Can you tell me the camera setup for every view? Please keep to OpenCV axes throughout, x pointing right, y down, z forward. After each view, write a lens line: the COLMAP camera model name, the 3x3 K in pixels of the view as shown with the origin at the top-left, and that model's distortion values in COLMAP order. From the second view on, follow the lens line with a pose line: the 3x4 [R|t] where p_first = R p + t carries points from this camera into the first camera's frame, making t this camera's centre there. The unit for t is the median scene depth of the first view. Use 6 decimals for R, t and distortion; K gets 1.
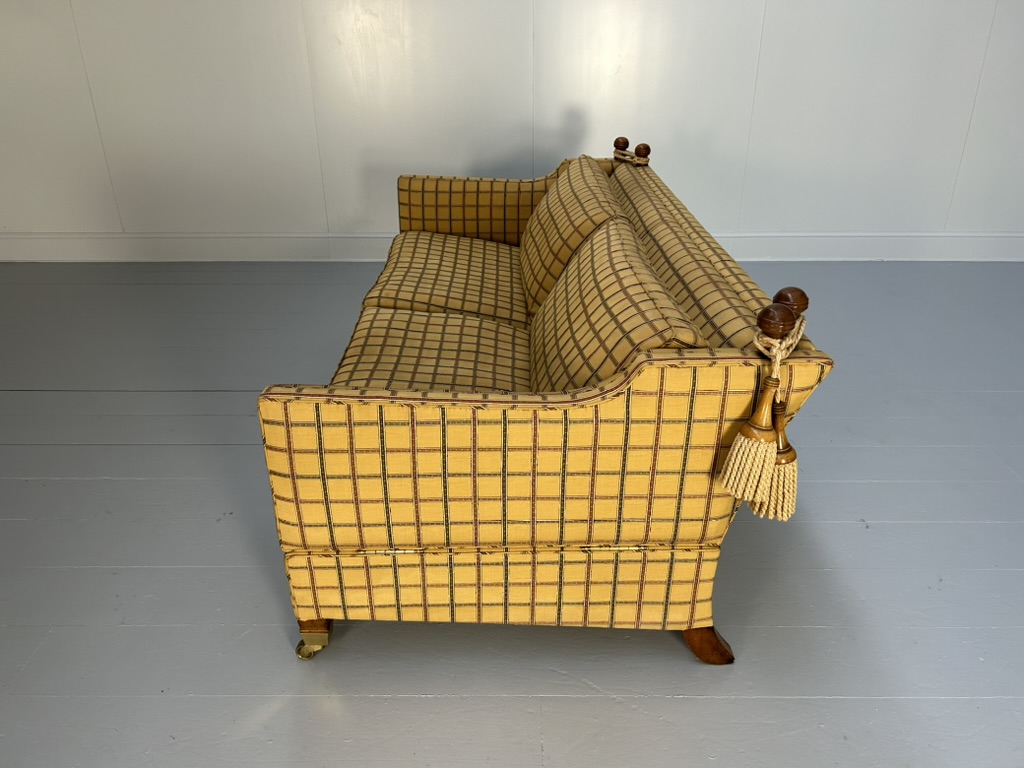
lens RADIAL K [[772.0, 0, 511.4], [0, 772.0, 383.8], [0, 0, 1]] dist [0.087334, -0.111596]
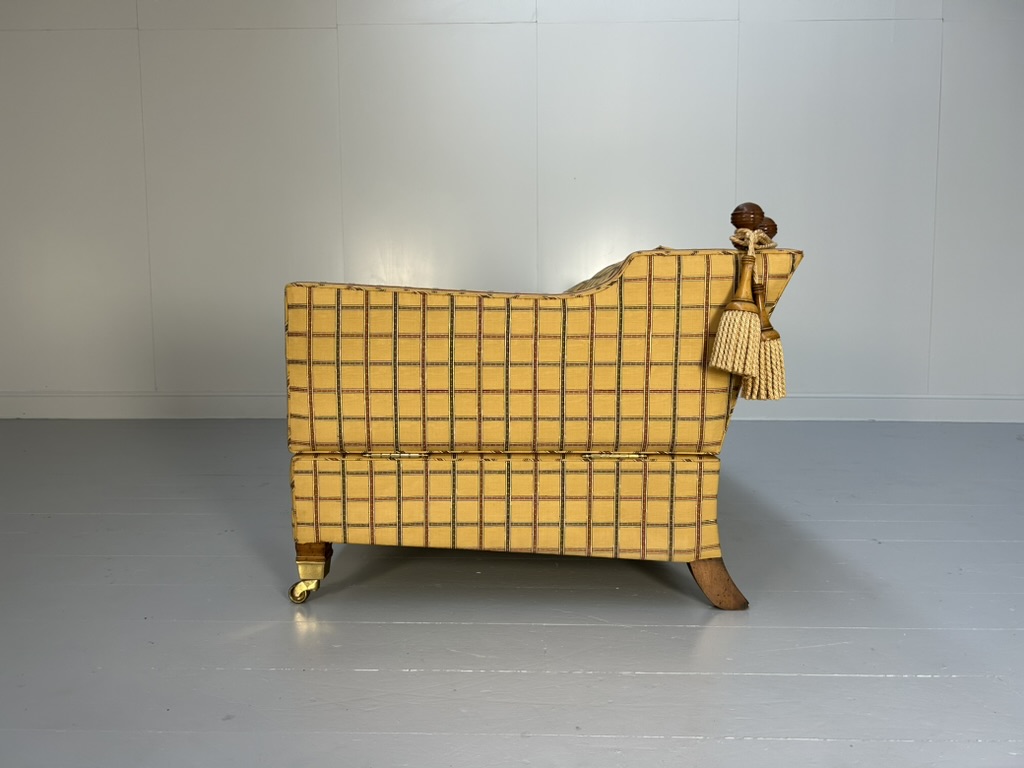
lens RADIAL K [[772.0, 0, 508.2], [0, 772.0, 388.0], [0, 0, 1]] dist [0.087334, -0.111596]
pose [[0.999873, 0.005100, -0.015072, 0.007849], [-0.010188, 0.932793, -0.360268, 0.513636], [0.012221, 0.360376, 0.932727, 0.020778]]
